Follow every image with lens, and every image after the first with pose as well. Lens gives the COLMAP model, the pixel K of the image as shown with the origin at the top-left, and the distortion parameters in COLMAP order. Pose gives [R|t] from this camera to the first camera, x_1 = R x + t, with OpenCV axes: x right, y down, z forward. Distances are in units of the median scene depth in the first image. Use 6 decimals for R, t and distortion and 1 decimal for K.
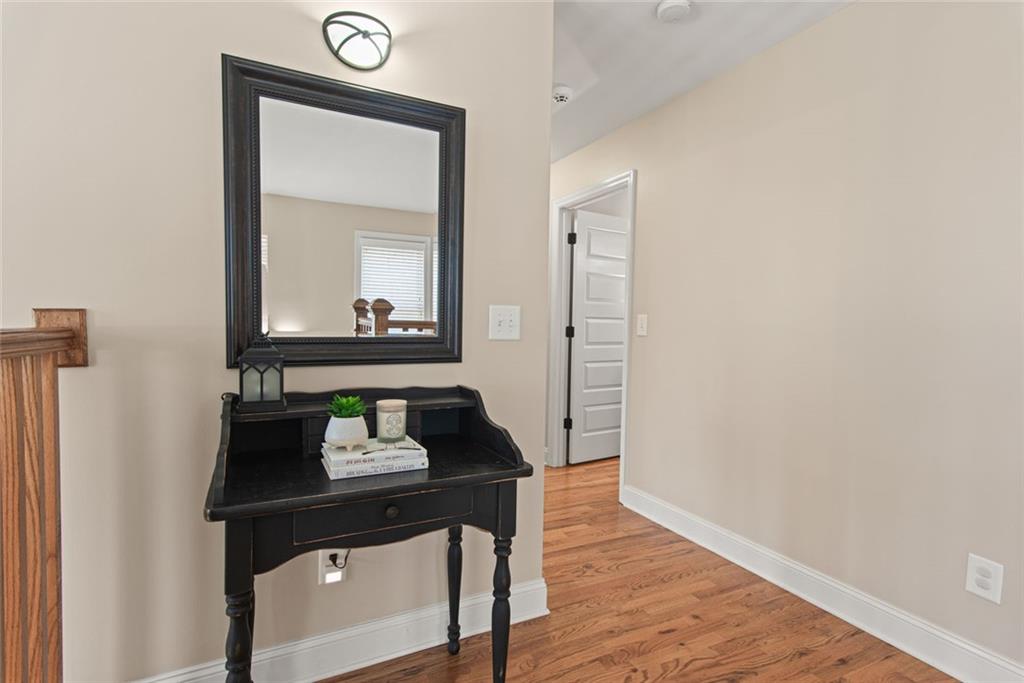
lens RADIAL K [[495.1, 0, 511.5], [0, 495.1, 343.0], [0, 0, 1]] dist [0.005663, -0.000065]
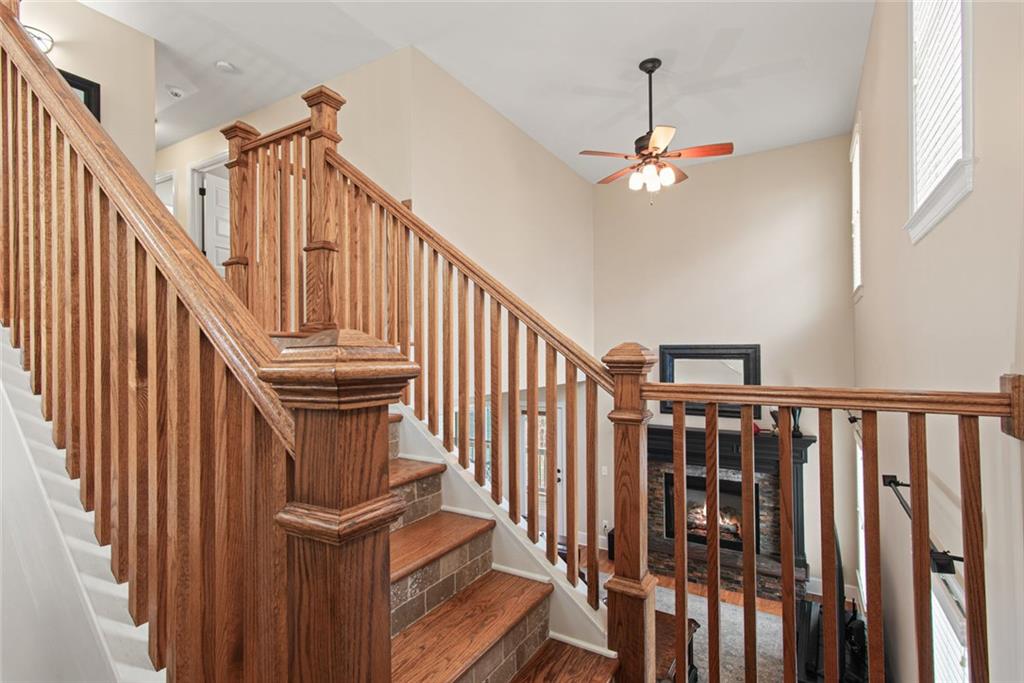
lens RADIAL K [[495.1, 0, 509.2], [0, 495.1, 345.5], [0, 0, 1]] dist [0.005663, -0.000065]
pose [[0.847510, -0.017051, 0.530505, 0.148423], [0.042677, 0.998437, -0.036088, 0.488228], [-0.529060, 0.053226, 0.846913, -1.029115]]
